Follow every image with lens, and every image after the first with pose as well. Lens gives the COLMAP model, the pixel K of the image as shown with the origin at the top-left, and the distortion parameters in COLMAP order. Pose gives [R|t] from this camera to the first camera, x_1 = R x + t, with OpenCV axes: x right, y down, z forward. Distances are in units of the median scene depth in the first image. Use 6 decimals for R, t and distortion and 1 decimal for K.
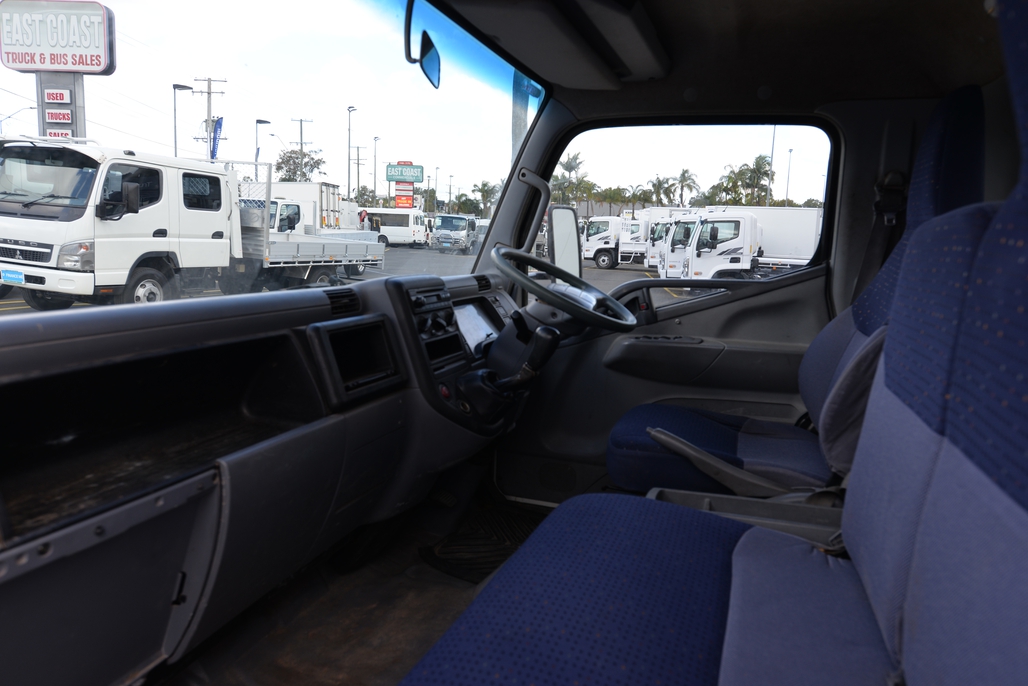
lens RADIAL K [[677.3, 0, 512.0], [0, 677.3, 330.6], [0, 0, 1]] dist [-0.066657, 0.035915]
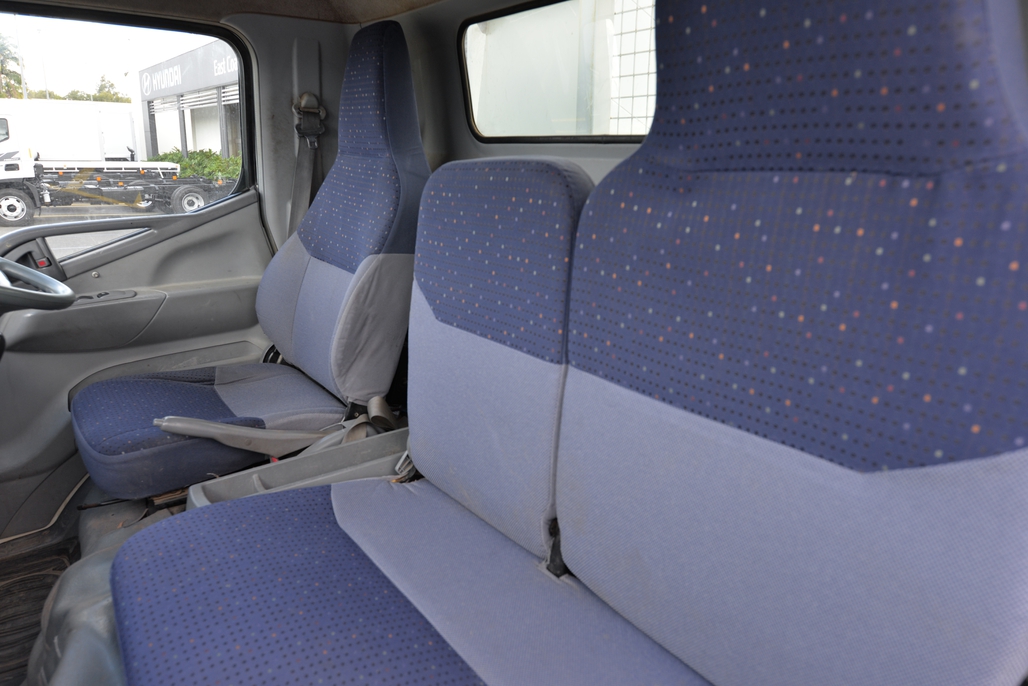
lens RADIAL K [[677.3, 0, 512.0], [0, 677.3, 330.6], [0, 0, 1]] dist [-0.066657, 0.035915]
pose [[0.558436, -0.236341, 0.795168, -0.150348], [0.113019, 0.971294, 0.209318, -0.070768], [-0.821813, -0.027022, 0.569117, 0.164150]]
